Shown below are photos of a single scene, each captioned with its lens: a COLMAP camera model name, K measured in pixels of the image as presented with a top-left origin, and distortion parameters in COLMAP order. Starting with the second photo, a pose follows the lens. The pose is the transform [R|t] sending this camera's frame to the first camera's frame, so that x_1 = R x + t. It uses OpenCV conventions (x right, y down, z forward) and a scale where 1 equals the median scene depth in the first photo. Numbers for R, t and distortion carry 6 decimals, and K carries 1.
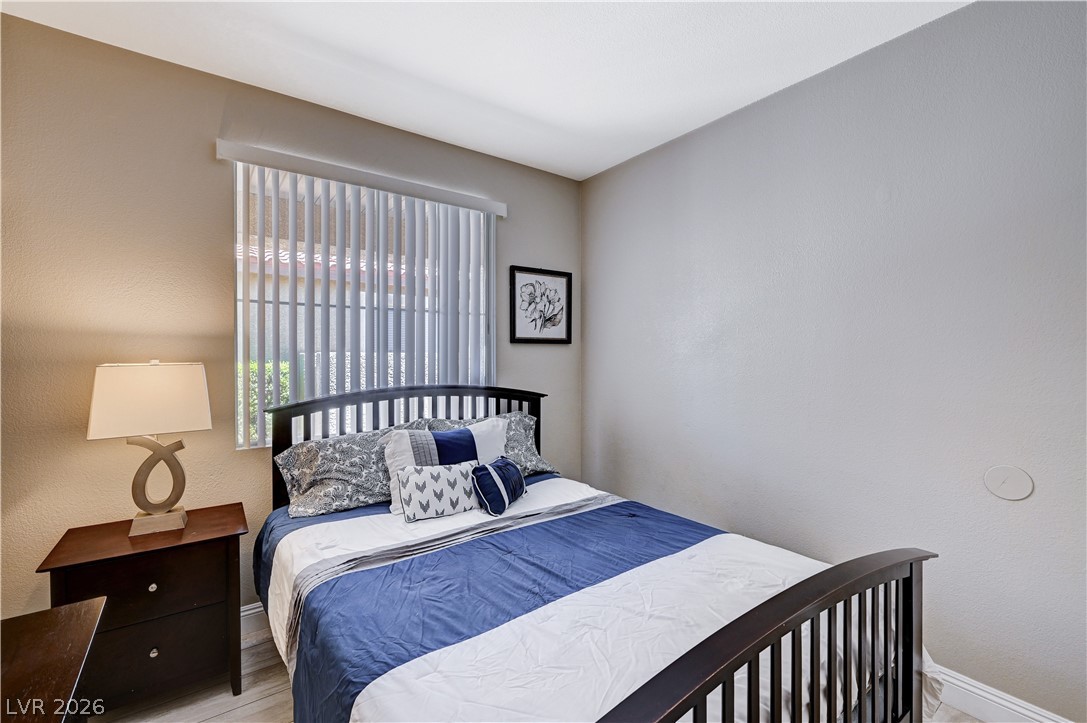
lens RADIAL K [[458.6, 0, 531.5], [0, 458.6, 359.9], [0, 0, 1]] dist [0.000231, 0.000148]
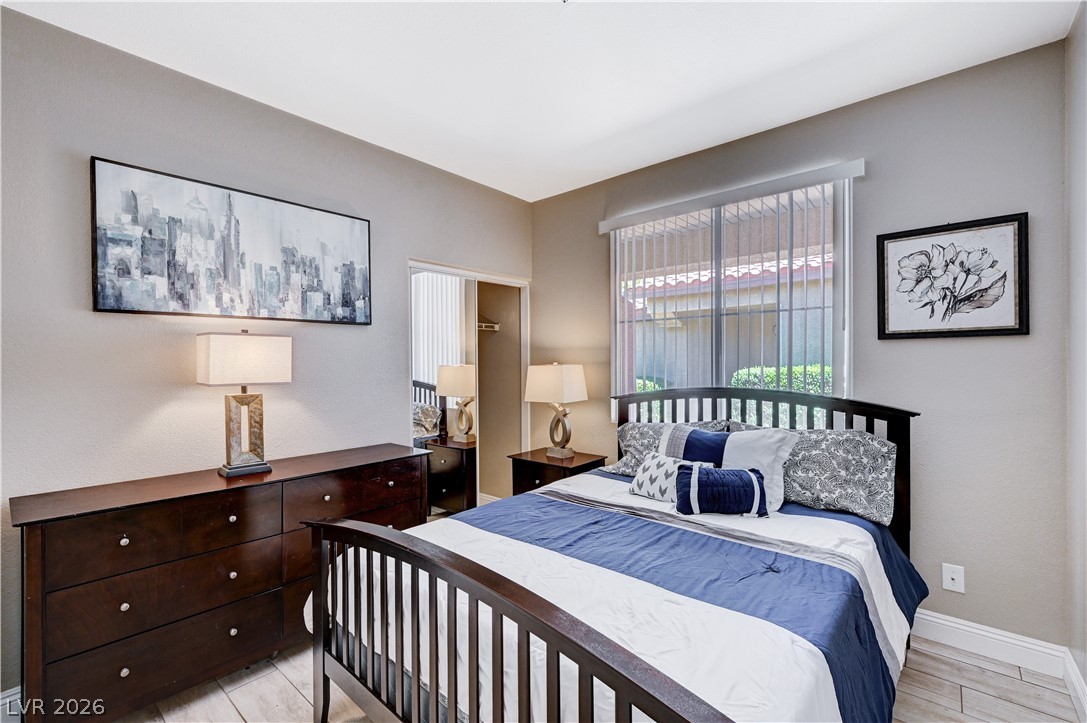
lens RADIAL K [[458.6, 0, 531.5], [0, 458.6, 359.9], [0, 0, 1]] dist [0.000231, 0.000148]
pose [[0.238999, -0.005598, -0.971004, 0.543278], [0.000449, 0.999984, -0.005655, -0.000077], [0.971020, 0.000916, 0.238997, 0.275806]]
